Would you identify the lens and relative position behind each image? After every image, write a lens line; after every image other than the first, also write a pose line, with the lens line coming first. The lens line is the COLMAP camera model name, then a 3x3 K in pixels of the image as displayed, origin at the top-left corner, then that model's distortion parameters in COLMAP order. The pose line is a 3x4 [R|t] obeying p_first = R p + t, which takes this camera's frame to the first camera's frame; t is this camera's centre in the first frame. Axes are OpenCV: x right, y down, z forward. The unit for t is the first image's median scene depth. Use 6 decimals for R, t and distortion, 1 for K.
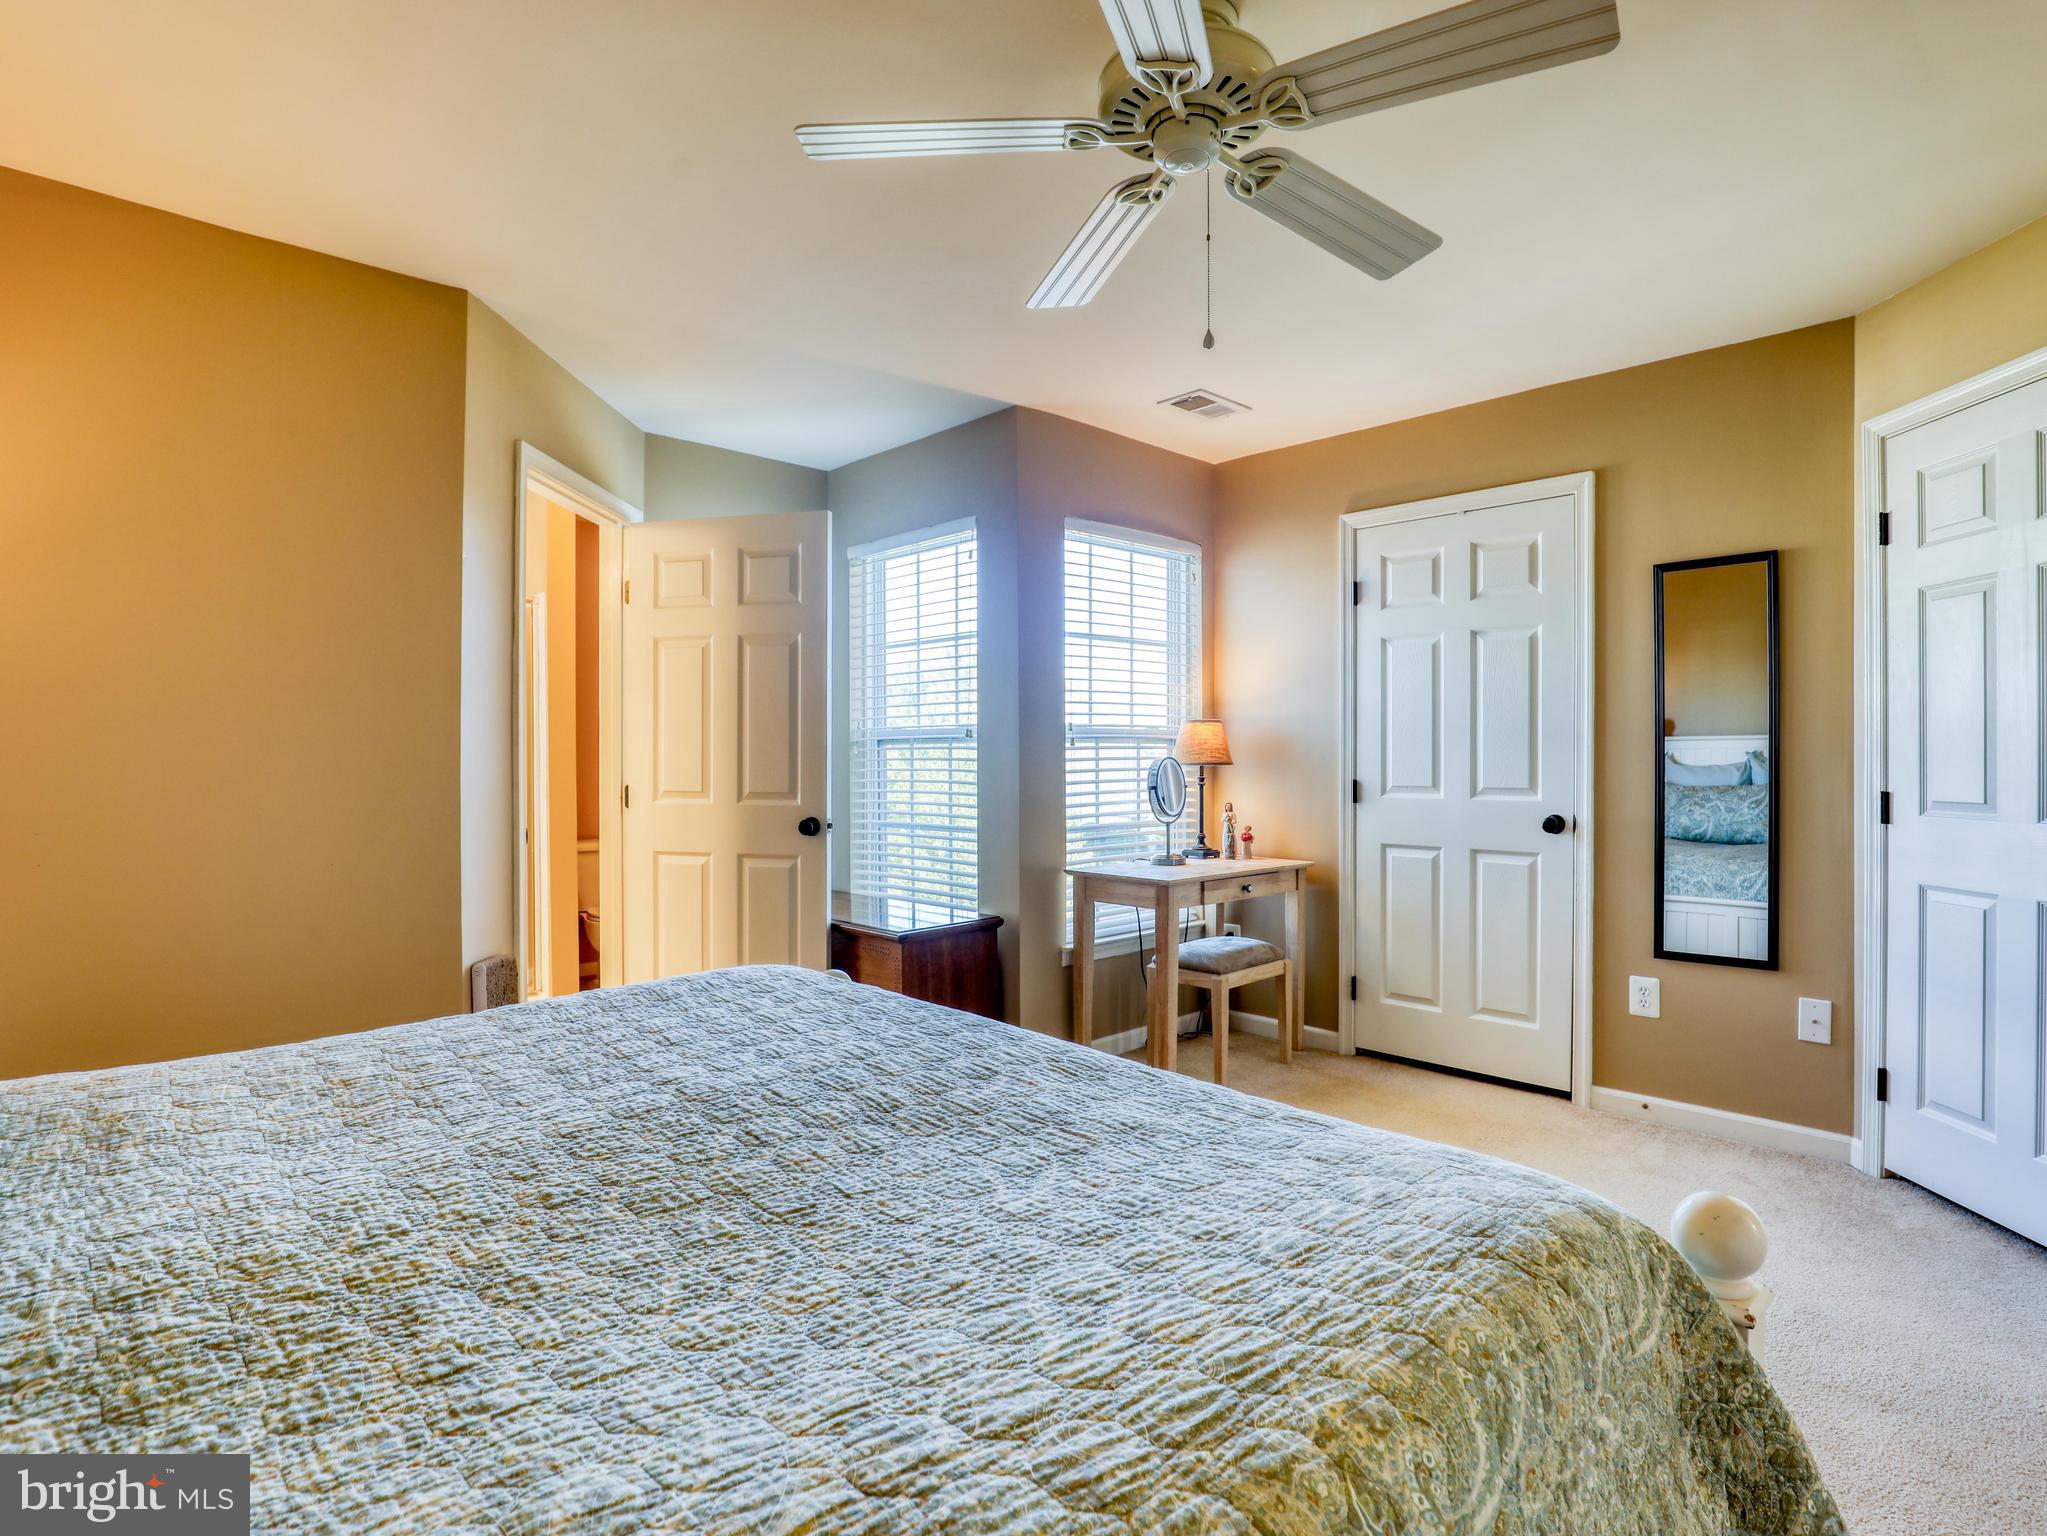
lens RADIAL K [[1053.8, 0, 1056.0], [0, 1053.8, 760.3], [0, 0, 1]] dist [-0.021903, 0.000754]
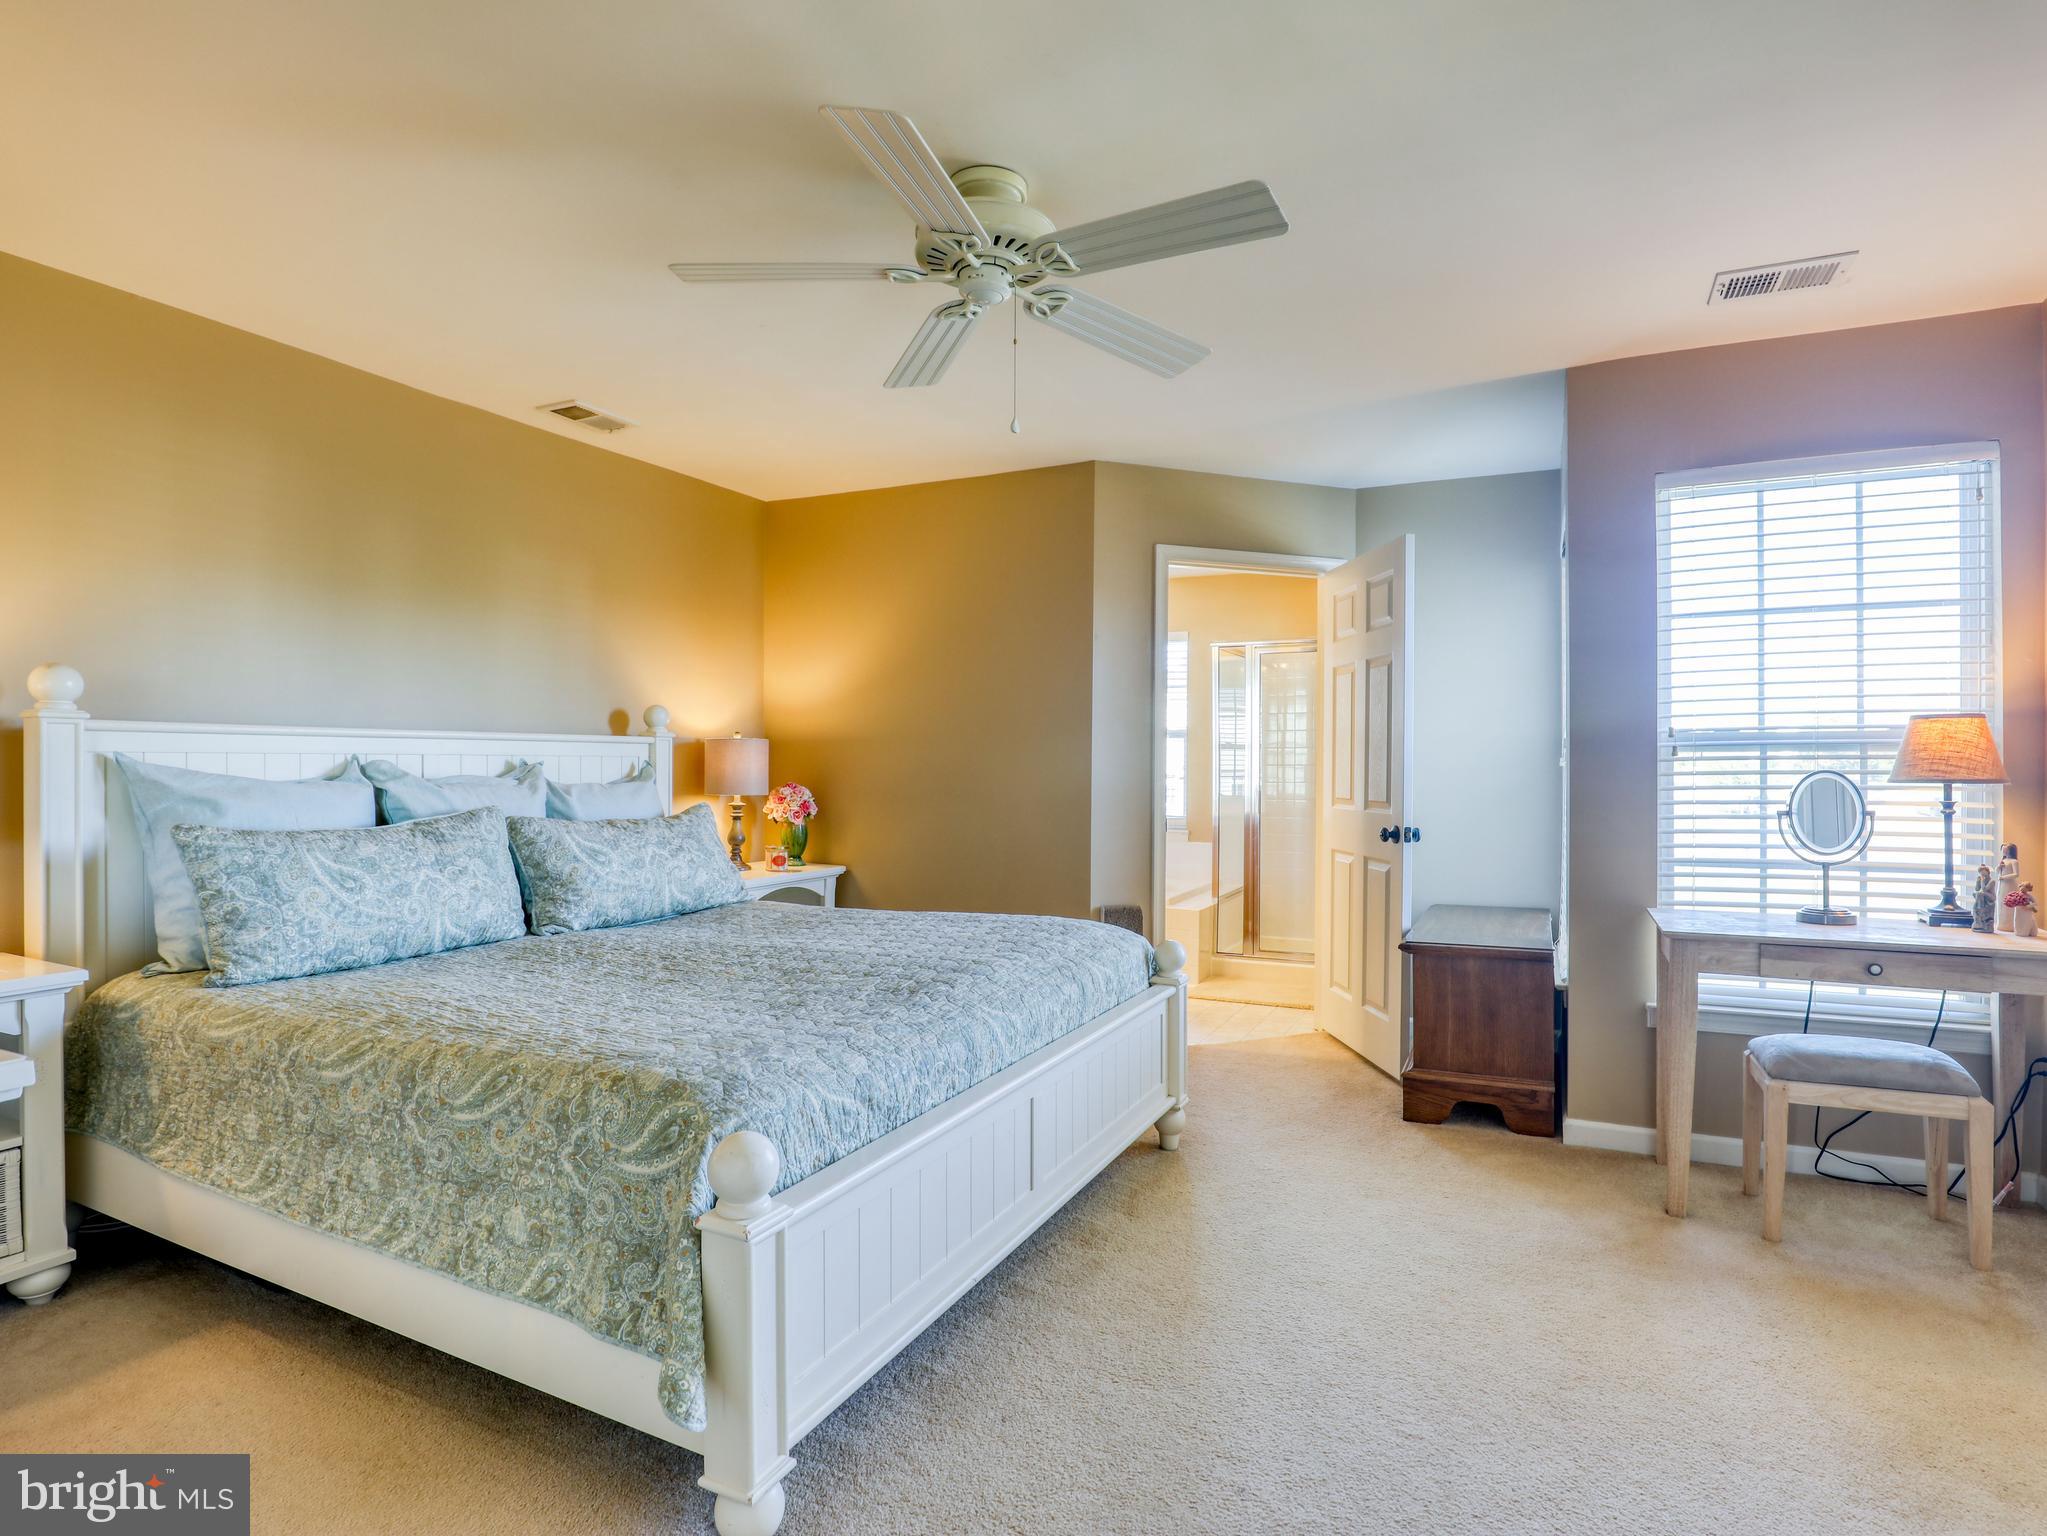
lens RADIAL K [[1053.8, 0, 1056.0], [0, 1053.8, 760.3], [0, 0, 1]] dist [-0.021903, 0.000754]
pose [[0.368830, -0.005430, -0.929481, 0.614642], [-0.008175, 0.999925, -0.009085, 0.000397], [0.929461, 0.010949, 0.368758, 0.286665]]
